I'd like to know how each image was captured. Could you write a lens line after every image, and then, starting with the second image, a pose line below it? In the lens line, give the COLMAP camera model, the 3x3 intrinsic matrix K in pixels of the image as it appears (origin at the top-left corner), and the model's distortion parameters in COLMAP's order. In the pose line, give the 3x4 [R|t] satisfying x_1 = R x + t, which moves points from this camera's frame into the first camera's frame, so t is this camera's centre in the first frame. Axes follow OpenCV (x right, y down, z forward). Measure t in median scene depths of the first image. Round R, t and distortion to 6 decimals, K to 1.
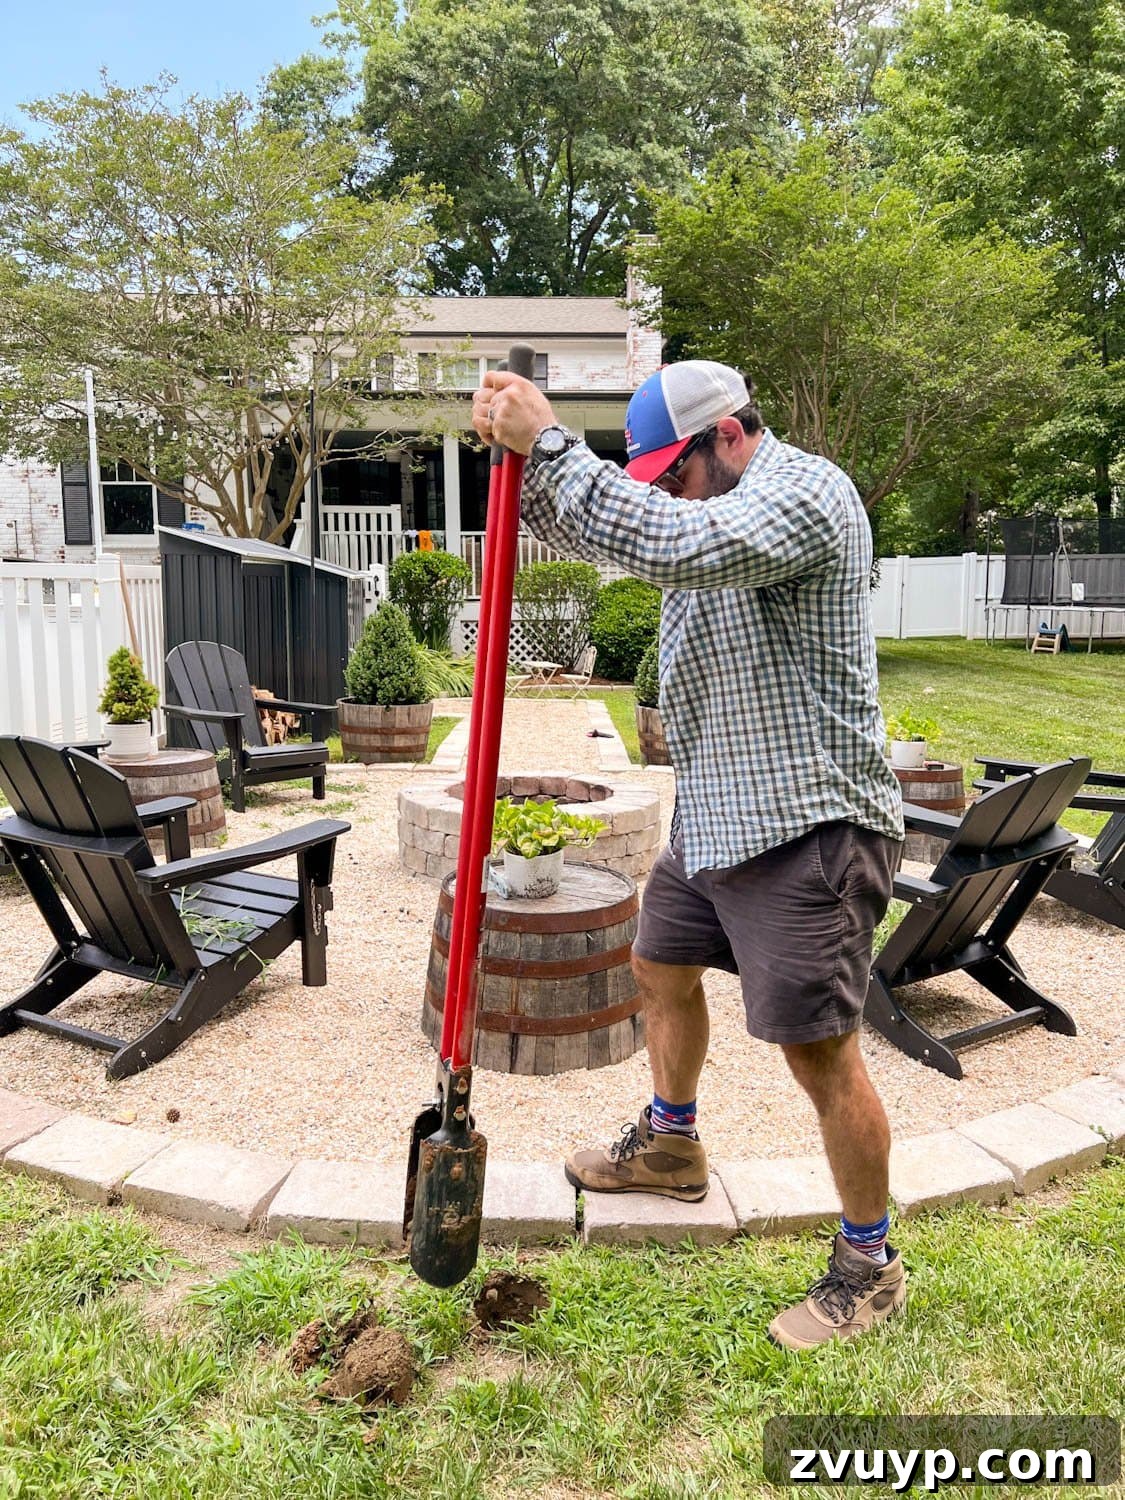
lens RADIAL K [[1124.3, 0, 564.4], [0, 1124.3, 736.1], [0, 0, 1]] dist [0.009778, 0.000915]
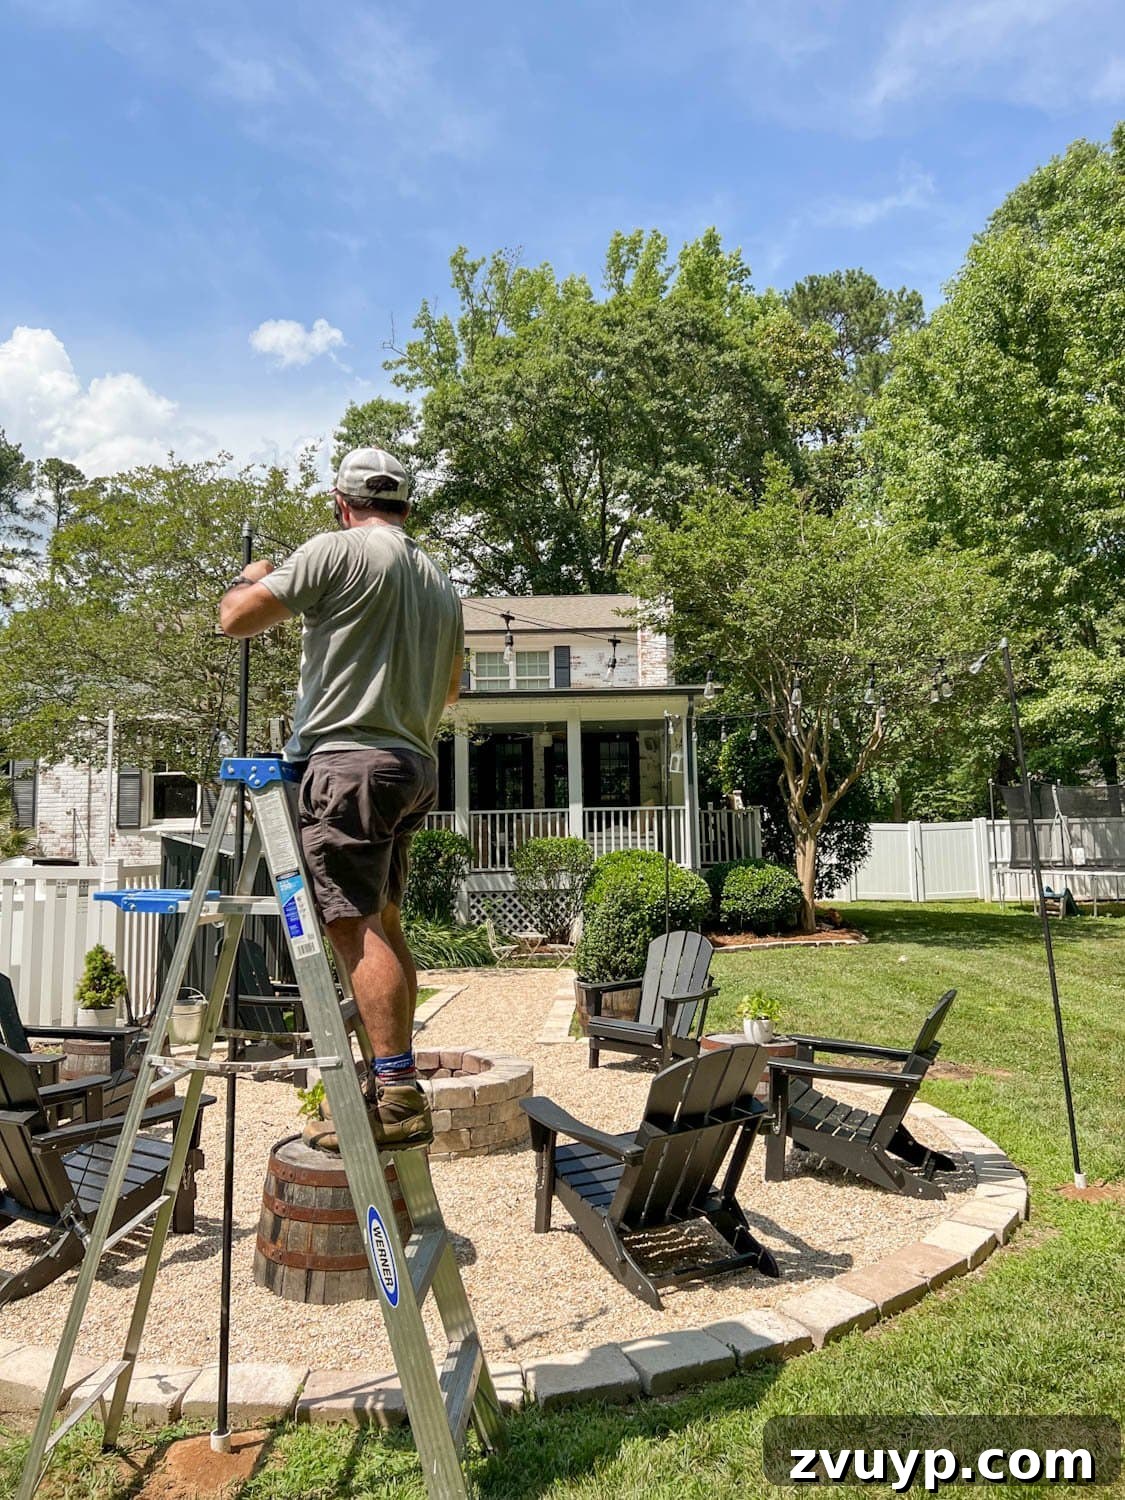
lens RADIAL K [[1116.4, 0, 586.0], [0, 1116.4, 746.8], [0, 0, 1]] dist [0.043379, -0.082794]
pose [[0.998831, -0.015428, -0.045812, 0.112429], [0.005188, 0.976441, -0.215721, -0.013159], [0.048060, 0.215231, 0.975380, -0.120337]]
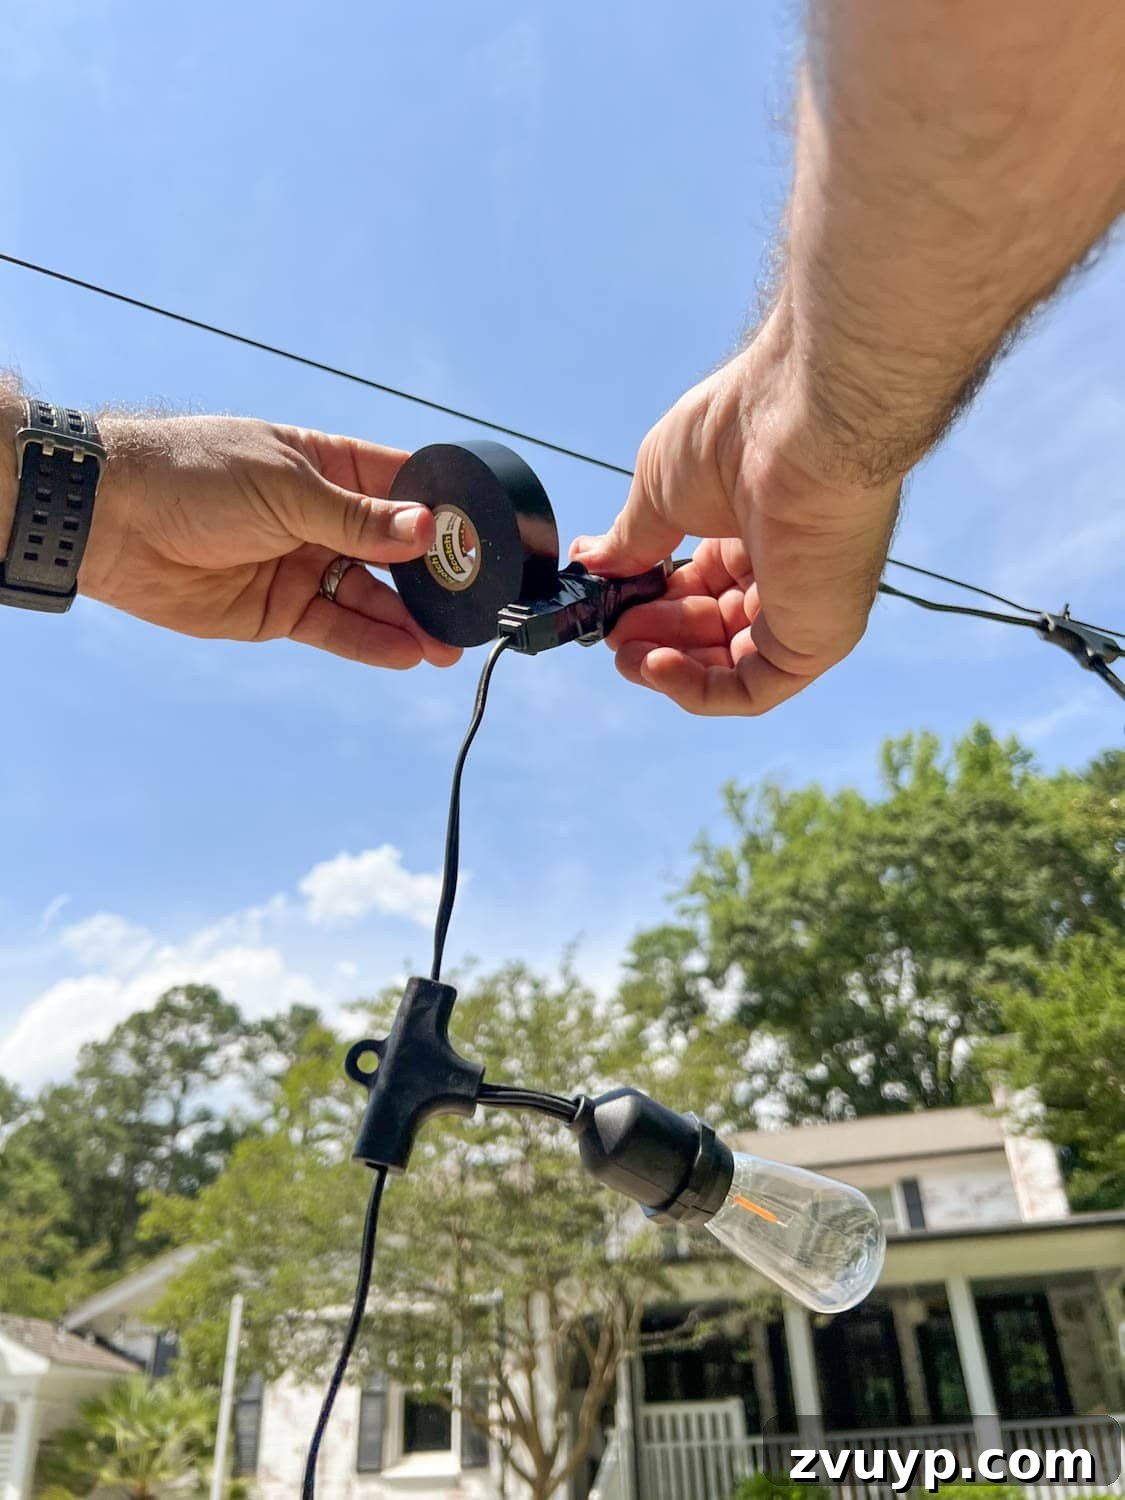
lens RADIAL K [[1113.3, 0, 568.2], [0, 1113.3, 754.3], [0, 0, 1]] dist [0.030856, -0.036359]
pose [[0.942866, -0.199256, -0.267023, 0.055960], [-0.018246, 0.769371, -0.638542, -0.082316], [0.332672, 0.606931, 0.721778, 0.203883]]
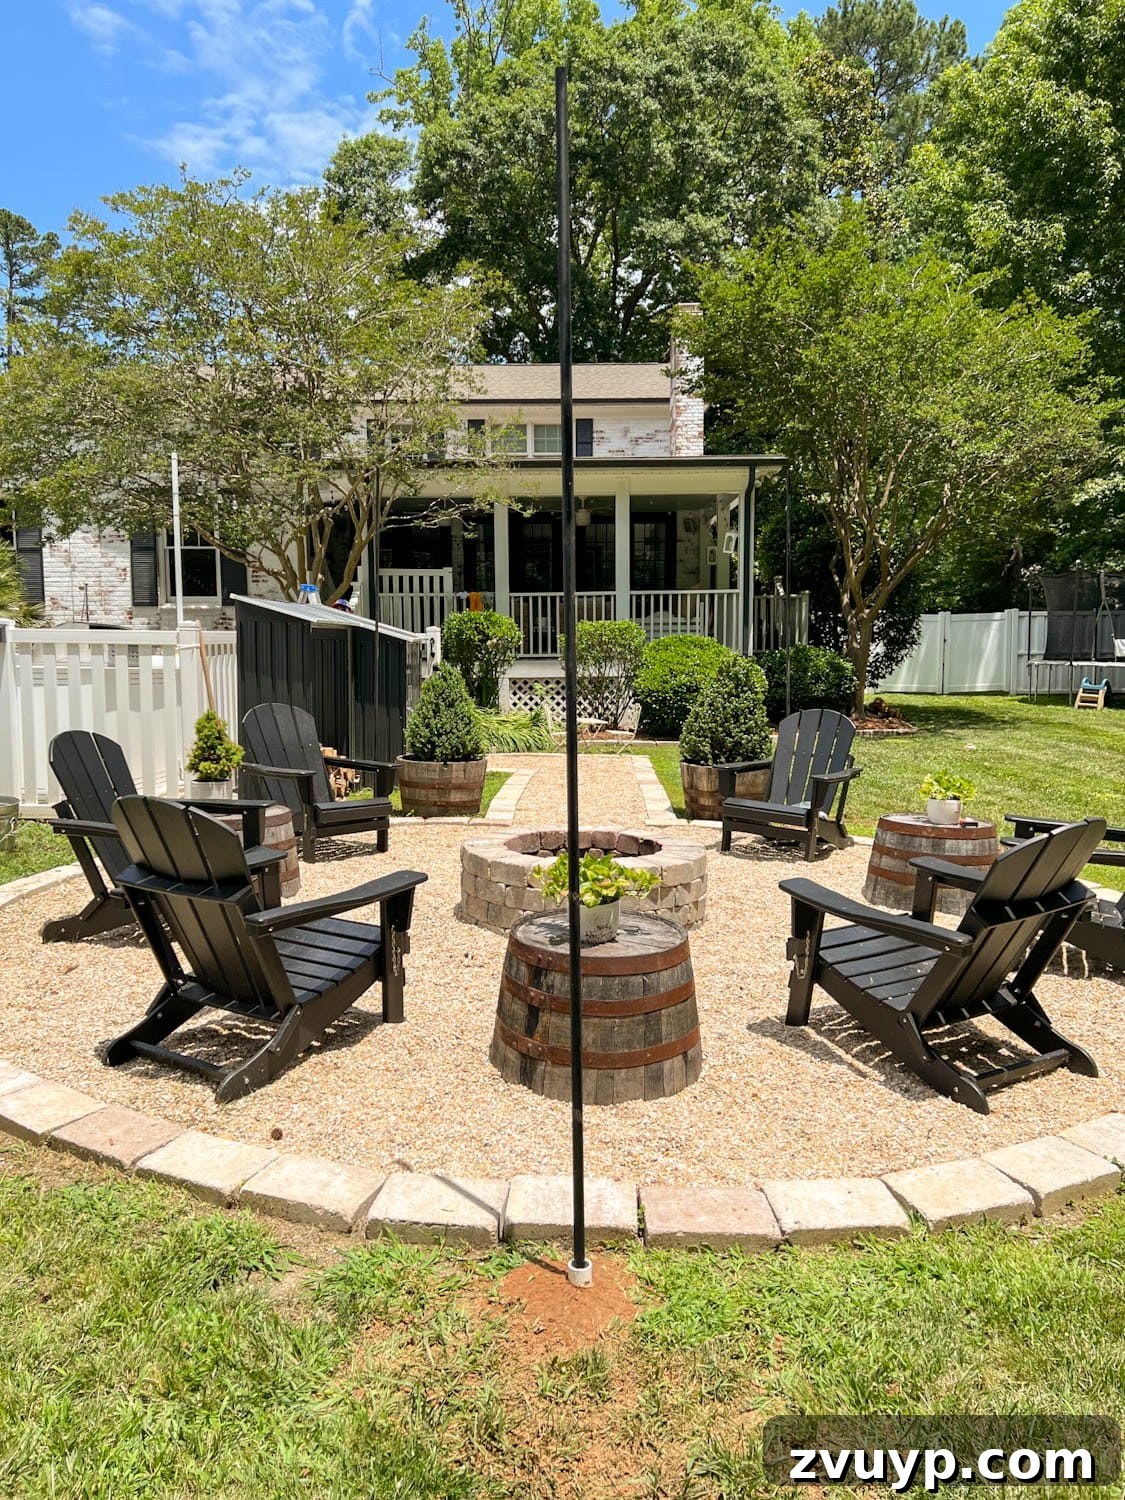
lens RADIAL K [[1113.3, 0, 568.2], [0, 1113.3, 754.3], [0, 0, 1]] dist [0.030856, -0.036359]
pose [[0.999404, 0.002565, -0.034424, -0.005526], [-0.003638, 0.999509, -0.031136, -0.002521], [0.034327, 0.031242, 0.998922, -0.034435]]
